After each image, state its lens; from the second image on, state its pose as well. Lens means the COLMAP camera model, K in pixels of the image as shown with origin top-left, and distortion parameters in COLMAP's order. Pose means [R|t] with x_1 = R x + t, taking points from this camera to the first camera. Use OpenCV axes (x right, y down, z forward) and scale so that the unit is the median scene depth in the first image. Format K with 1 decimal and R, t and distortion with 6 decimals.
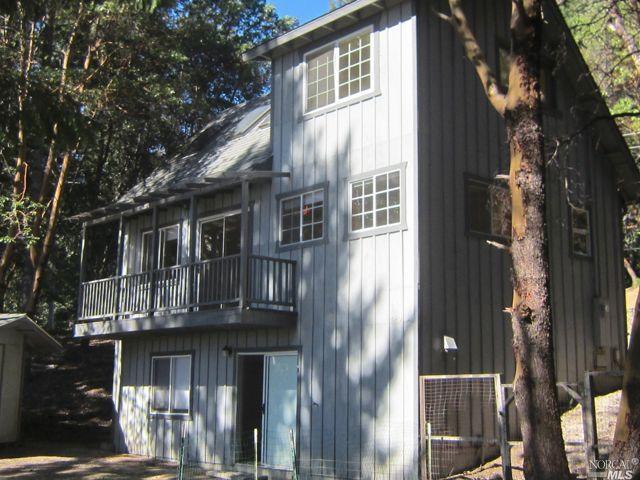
lens RADIAL K [[896.9, 0, 320.0], [0, 896.9, 240.1], [0, 0, 1]] dist [-0.045137, 0.000000]
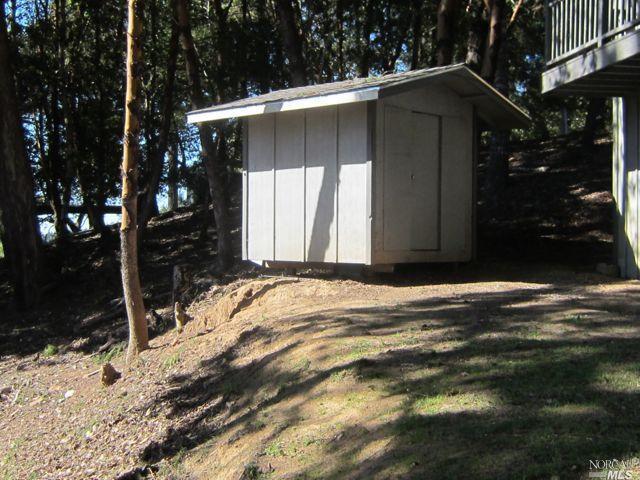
lens RADIAL K [[896.9, 0, 321.1], [0, 896.9, 240.7], [0, 0, 1]] dist [-0.045137, 0.000000]
pose [[0.836689, -0.007905, -0.547621, -0.063863], [0.104753, 0.983745, 0.145849, 0.100228], [0.537567, -0.179395, 0.823917, 0.382867]]
